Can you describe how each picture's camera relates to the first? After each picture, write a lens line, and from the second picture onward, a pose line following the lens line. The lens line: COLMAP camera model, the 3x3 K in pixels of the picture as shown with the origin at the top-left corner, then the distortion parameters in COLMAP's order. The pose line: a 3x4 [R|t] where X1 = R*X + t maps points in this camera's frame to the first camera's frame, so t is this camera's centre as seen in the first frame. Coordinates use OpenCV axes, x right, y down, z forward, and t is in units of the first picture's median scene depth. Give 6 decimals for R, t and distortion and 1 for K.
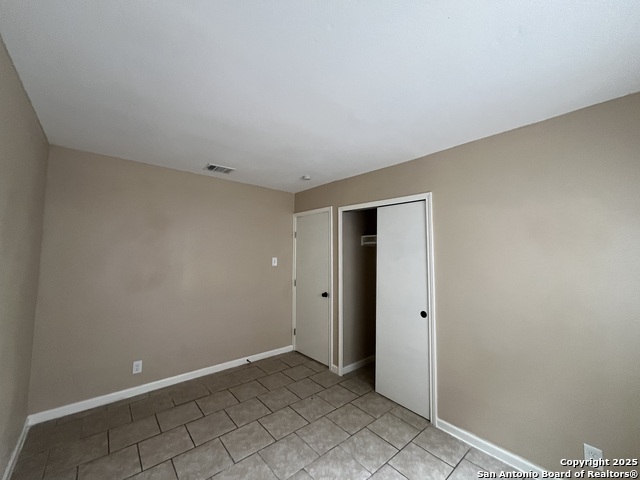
lens RADIAL K [[257.2, 0, 325.3], [0, 257.2, 244.8], [0, 0, 1]] dist [-0.002391, -0.000743]
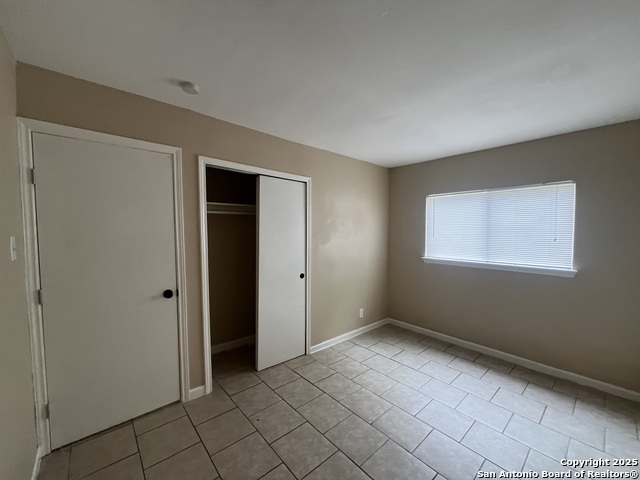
lens RADIAL K [[257.2, 0, 309.9], [0, 257.2, 246.9], [0, 0, 1]] dist [-0.002391, -0.000743]
pose [[0.011850, -0.072603, 0.997291, -0.828473], [-0.041490, 0.996466, 0.073036, 0.038000], [-0.999069, -0.042243, 0.008796, 0.942324]]
